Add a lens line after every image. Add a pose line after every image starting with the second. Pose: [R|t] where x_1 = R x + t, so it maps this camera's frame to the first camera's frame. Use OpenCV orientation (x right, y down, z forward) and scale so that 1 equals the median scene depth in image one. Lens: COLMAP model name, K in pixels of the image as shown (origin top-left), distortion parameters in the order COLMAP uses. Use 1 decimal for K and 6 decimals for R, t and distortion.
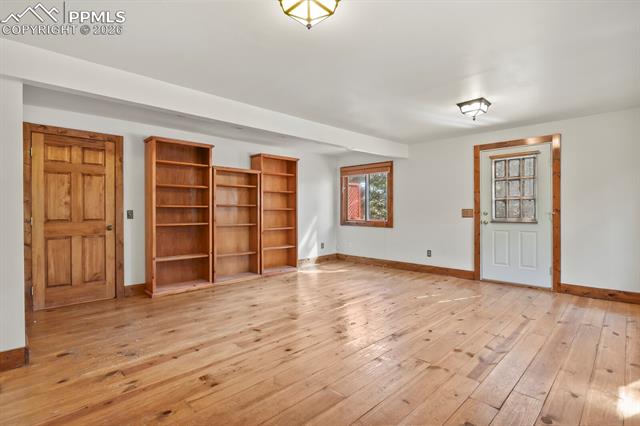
lens RADIAL K [[310.5, 0, 320.1], [0, 310.5, 212.2], [0, 0, 1]] dist [-0.004408, -0.004364]
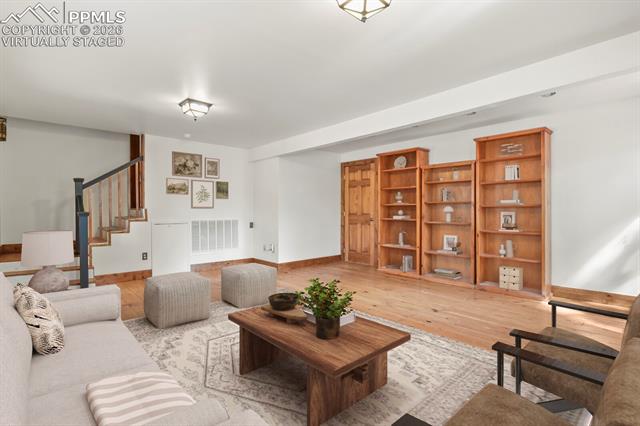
lens RADIAL K [[310.5, 0, 322.2], [0, 310.5, 211.7], [0, 0, 1]] dist [-0.004408, -0.004364]
pose [[-0.034804, 0.010499, -0.999339, 0.917391], [0.000640, 0.999945, 0.010483, -0.003490], [0.999394, -0.000274, -0.034809, 0.865841]]
